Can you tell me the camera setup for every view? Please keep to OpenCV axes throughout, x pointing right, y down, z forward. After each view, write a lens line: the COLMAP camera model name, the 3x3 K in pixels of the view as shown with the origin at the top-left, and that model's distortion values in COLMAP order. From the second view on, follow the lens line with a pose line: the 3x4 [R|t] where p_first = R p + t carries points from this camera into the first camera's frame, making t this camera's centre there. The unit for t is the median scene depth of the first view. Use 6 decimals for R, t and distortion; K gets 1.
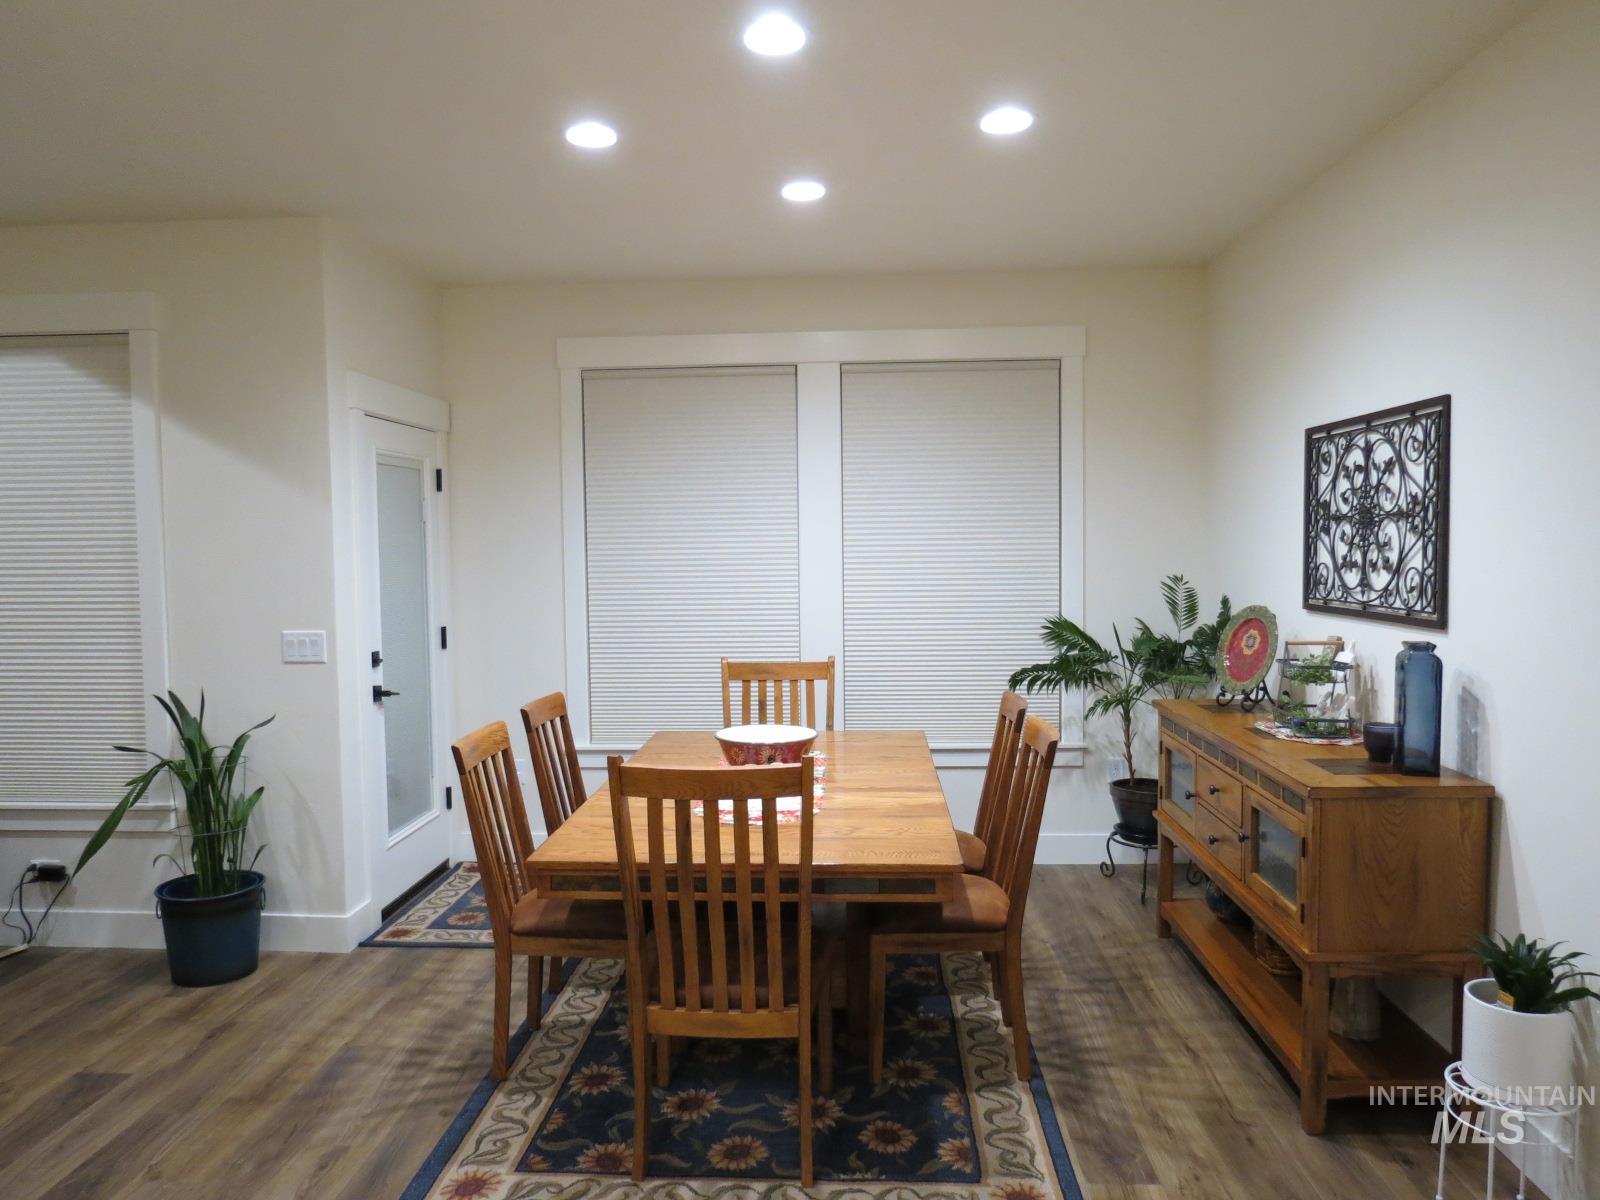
lens RADIAL K [[1152.2, 0, 800.0], [0, 1152.2, 600.0], [0, 0, 1]] dist [-0.023906, 0.021747]
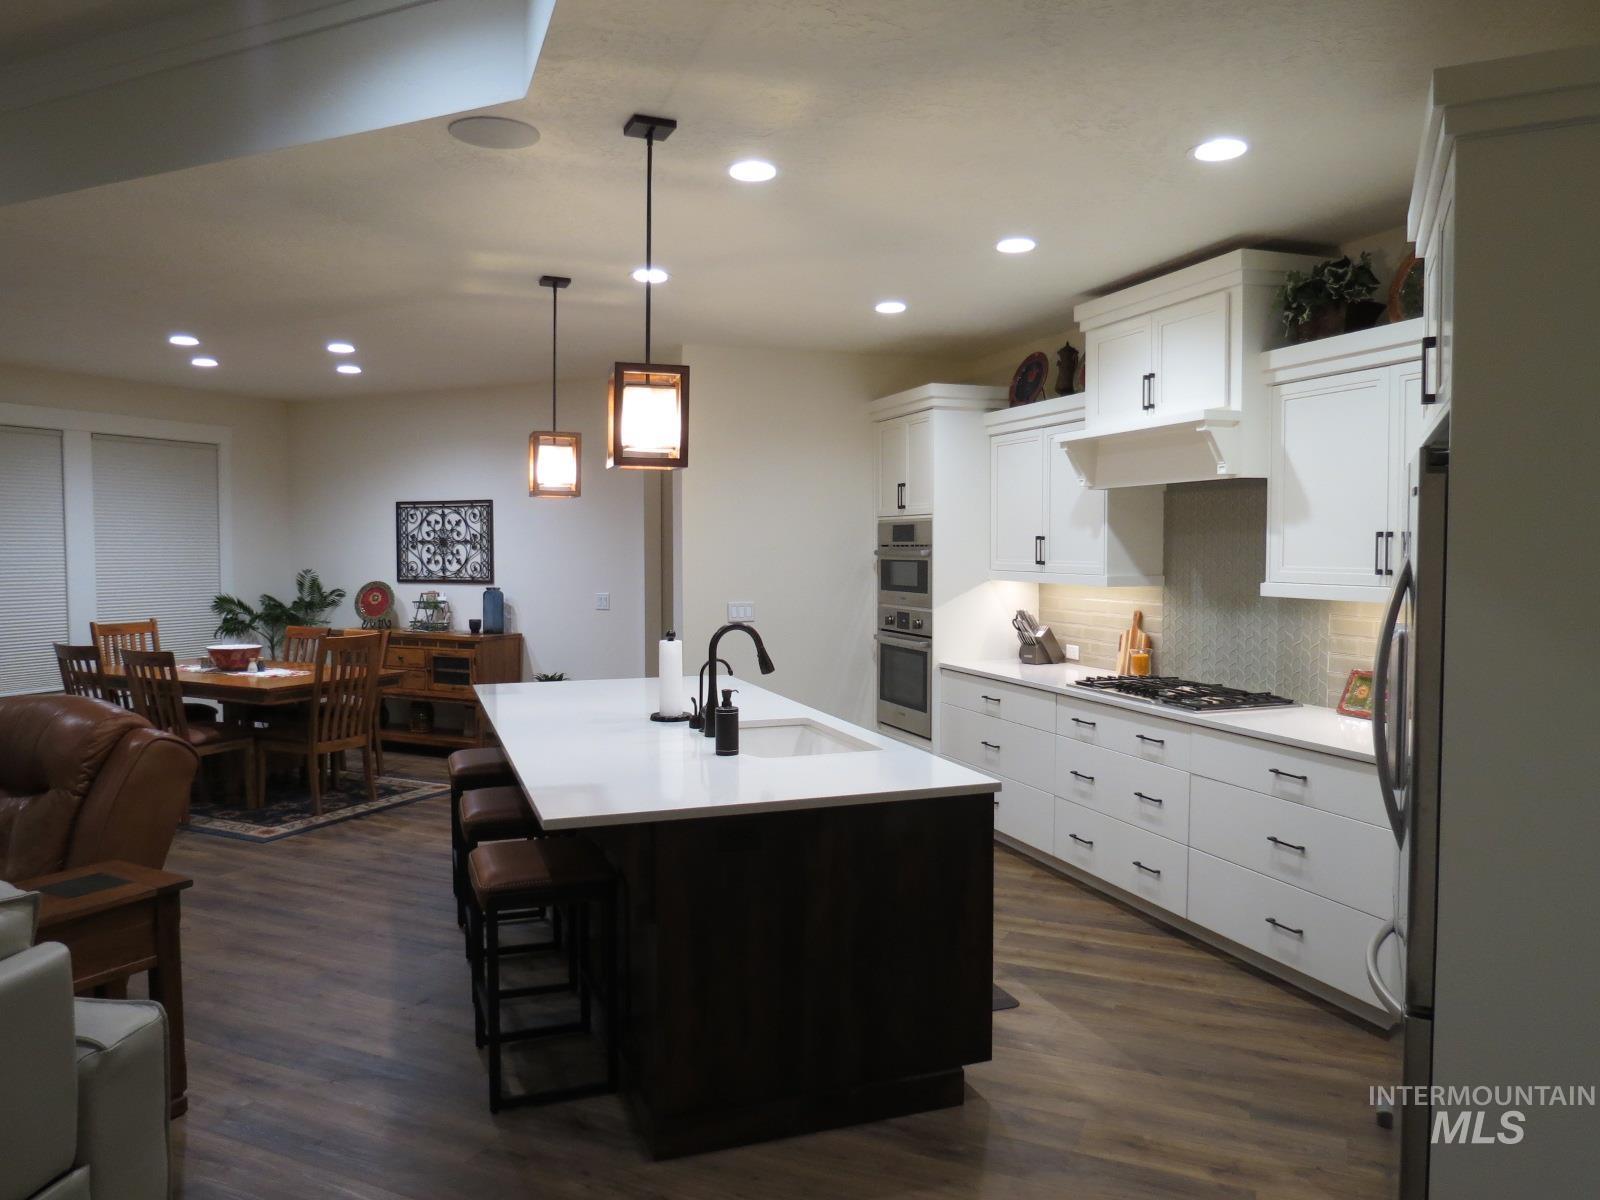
lens RADIAL K [[1152.2, 0, 800.0], [0, 1152.2, 600.0], [0, 0, 1]] dist [-0.023906, 0.021747]
pose [[0.395455, -0.029356, 0.918016, -1.426494], [0.039671, 0.999102, 0.014860, 0.044157], [-0.917628, 0.030542, 0.396264, -0.659989]]
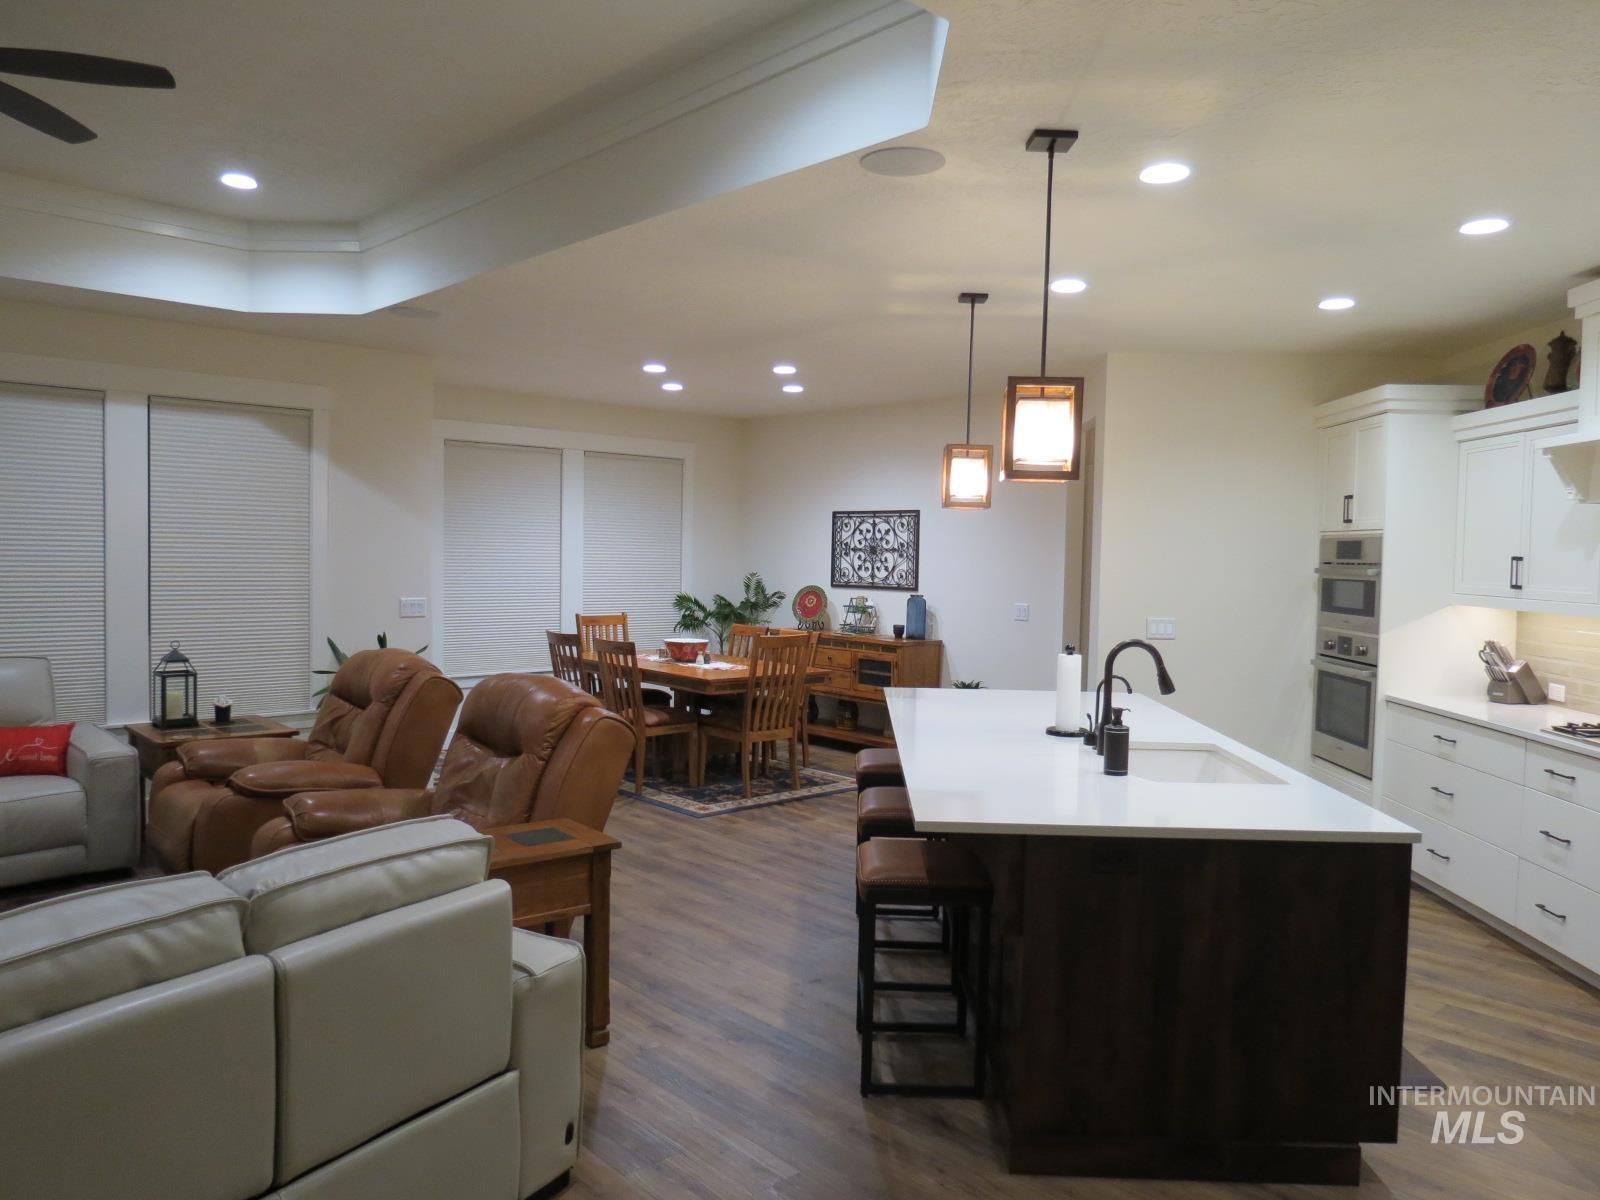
lens RADIAL K [[1152.2, 0, 800.0], [0, 1152.2, 600.0], [0, 0, 1]] dist [-0.023906, 0.021747]
pose [[0.707069, -0.001943, 0.707142, -1.412973], [0.004989, 0.999985, -0.002240, 0.043860], [-0.707127, 0.005112, 0.707068, -0.699932]]
